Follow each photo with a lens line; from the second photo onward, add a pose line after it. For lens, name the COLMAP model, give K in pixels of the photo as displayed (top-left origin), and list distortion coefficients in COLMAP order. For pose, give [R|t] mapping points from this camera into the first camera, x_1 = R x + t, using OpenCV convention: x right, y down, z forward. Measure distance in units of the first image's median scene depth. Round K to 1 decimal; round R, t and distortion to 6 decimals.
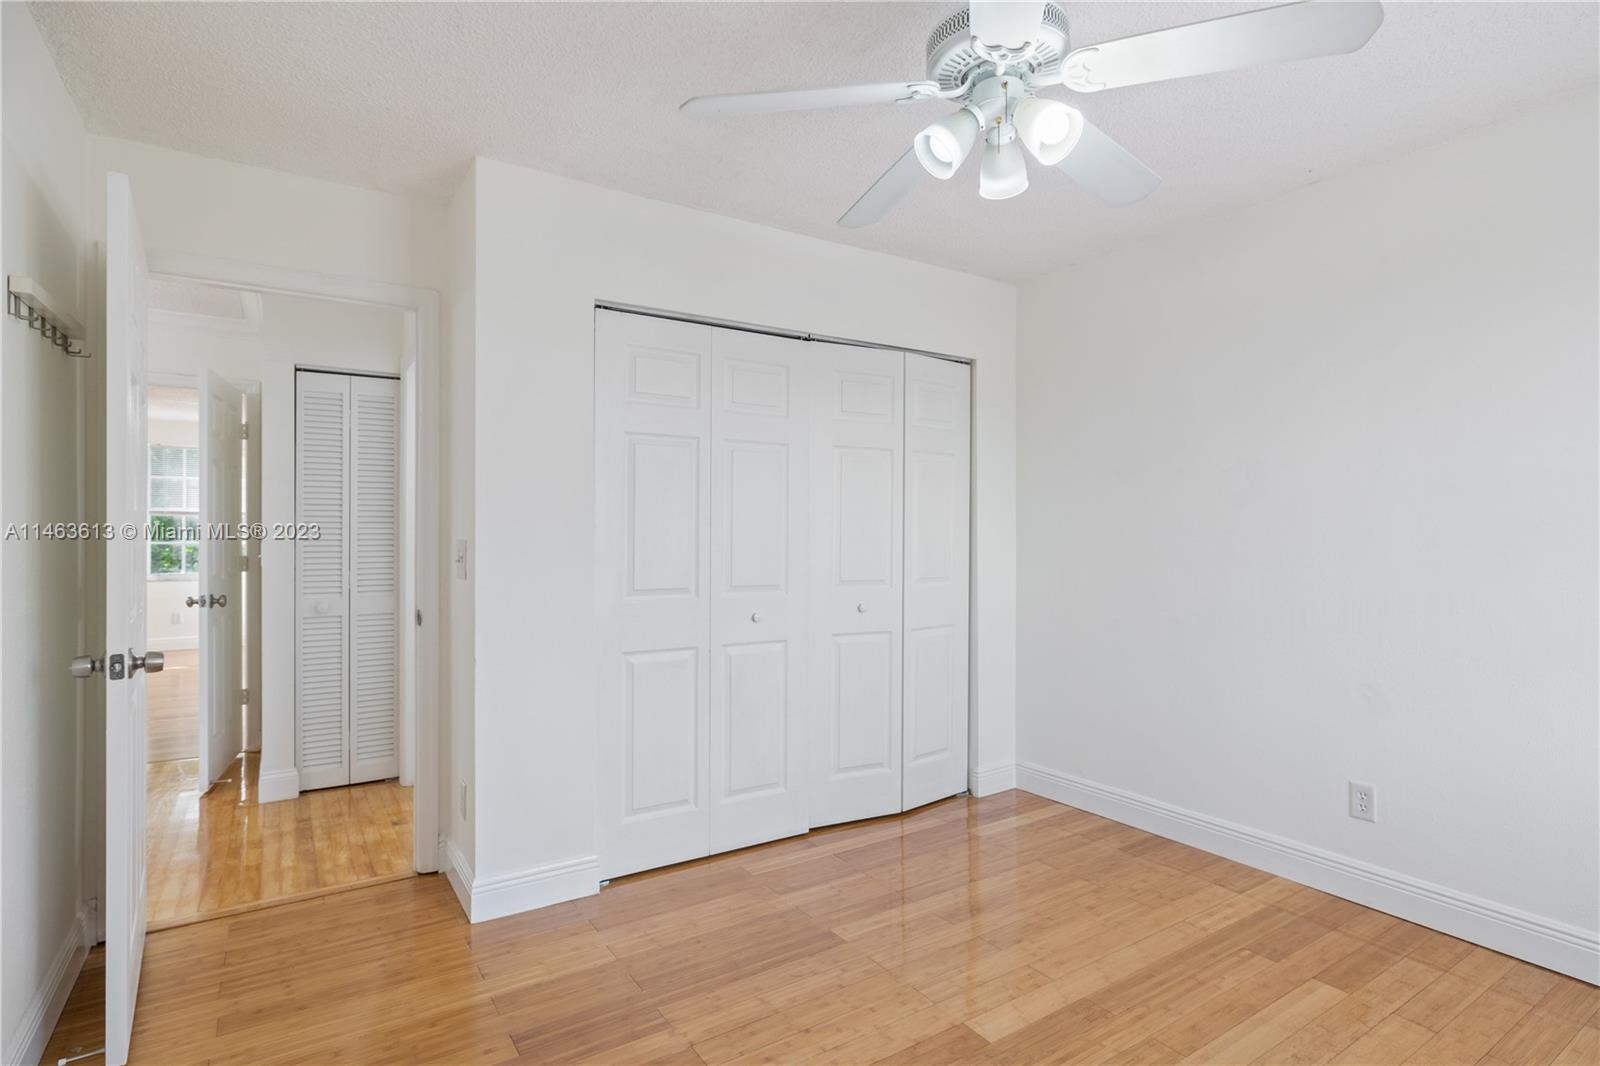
lens RADIAL K [[826.7, 0, 799.1], [0, 826.7, 525.2], [0, 0, 1]] dist [-0.001534, 0.000612]
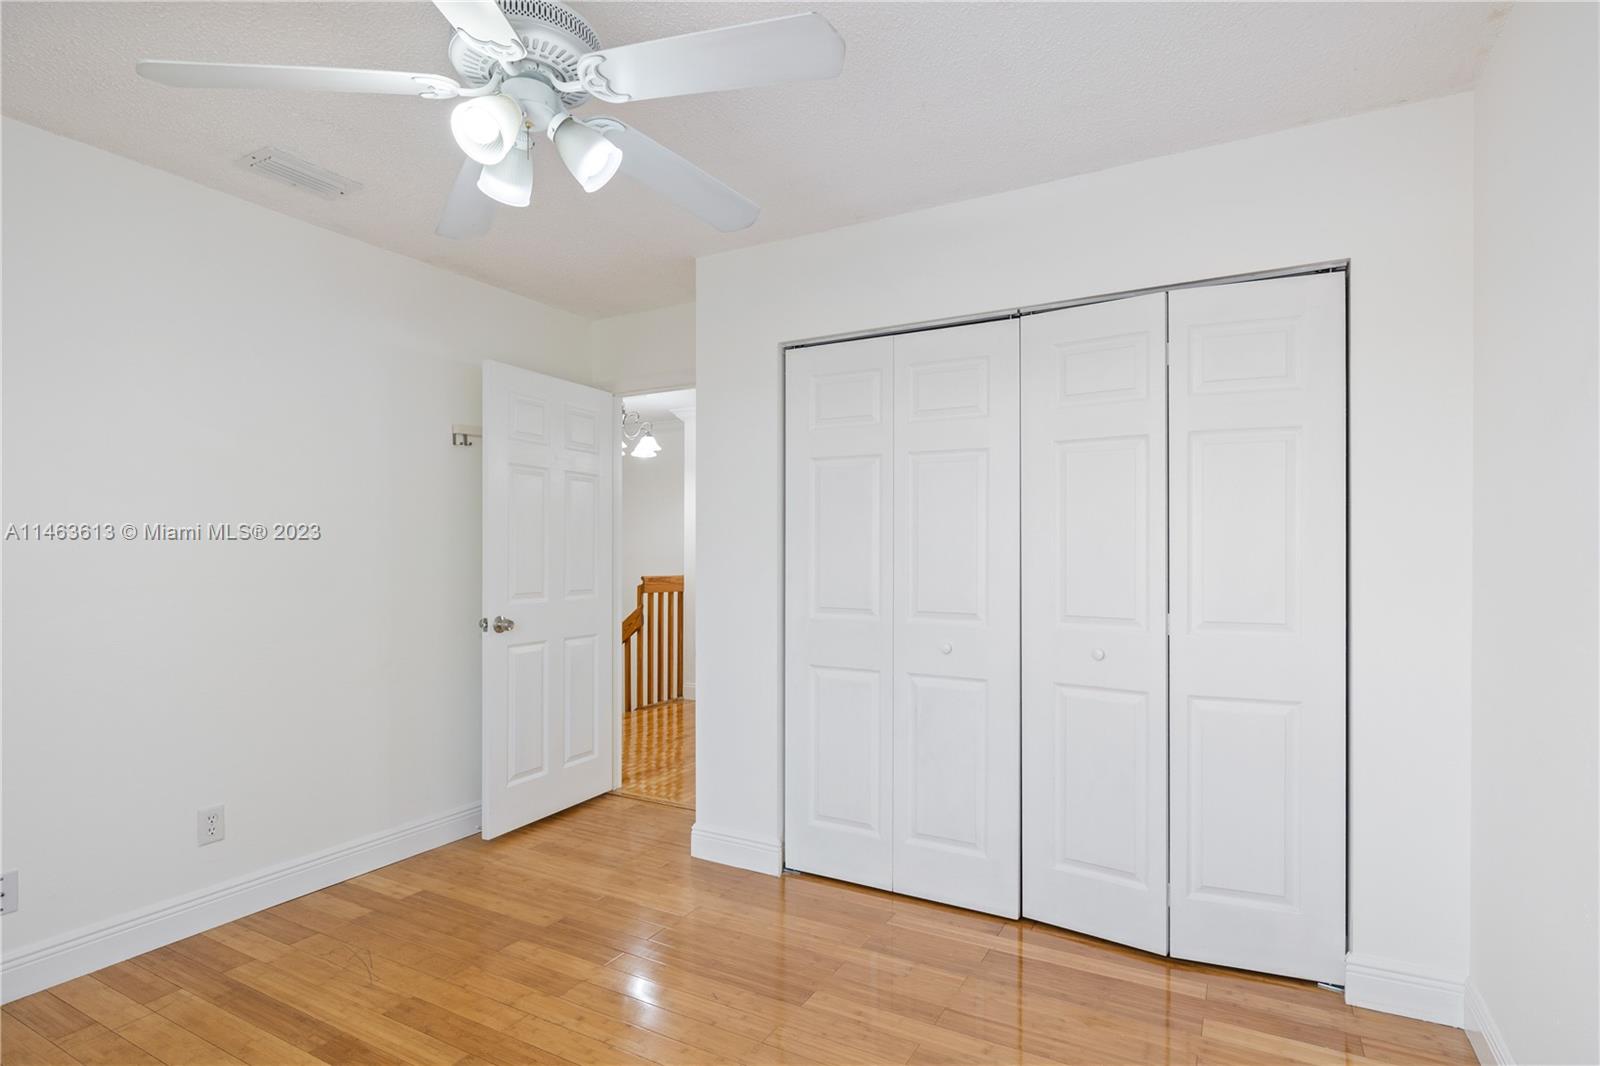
lens RADIAL K [[826.7, 0, 799.7], [0, 826.7, 546.9], [0, 0, 1]] dist [-0.001534, 0.000612]
pose [[0.453596, -0.005204, -0.891192, 0.678381], [0.006702, 0.999975, -0.002428, 0.003869], [0.891182, -0.004871, 0.453620, 0.463930]]
